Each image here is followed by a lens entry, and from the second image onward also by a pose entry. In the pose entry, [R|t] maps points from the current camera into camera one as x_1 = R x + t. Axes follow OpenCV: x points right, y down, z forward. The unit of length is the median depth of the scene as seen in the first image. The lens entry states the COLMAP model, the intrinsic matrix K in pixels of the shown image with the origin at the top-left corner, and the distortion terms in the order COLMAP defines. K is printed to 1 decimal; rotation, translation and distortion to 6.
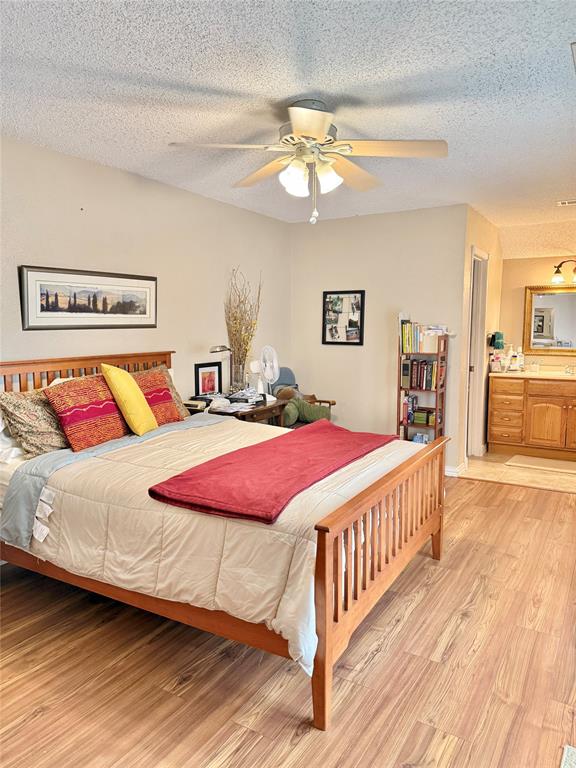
lens RADIAL K [[541.2, 0, 290.2], [0, 541.2, 381.1], [0, 0, 1]] dist [0.048212, -0.007168]
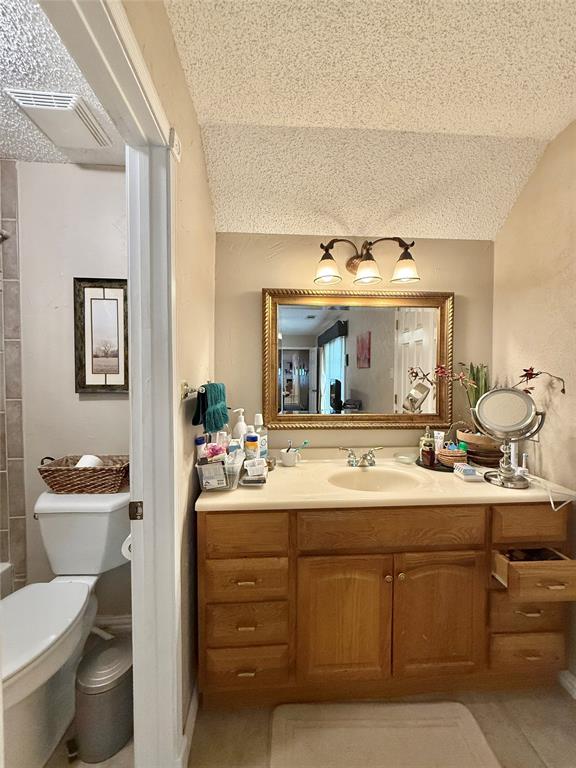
lens RADIAL K [[306.8, 0, 289.6], [0, 306.8, 382.9], [0, 0, 1]] dist [-0.000194, 0.001776]
pose [[0.818477, -0.009252, 0.574465, 0.300842], [0.062987, 0.995289, -0.073711, -0.071294], [-0.571077, 0.096515, 0.815203, 0.793870]]
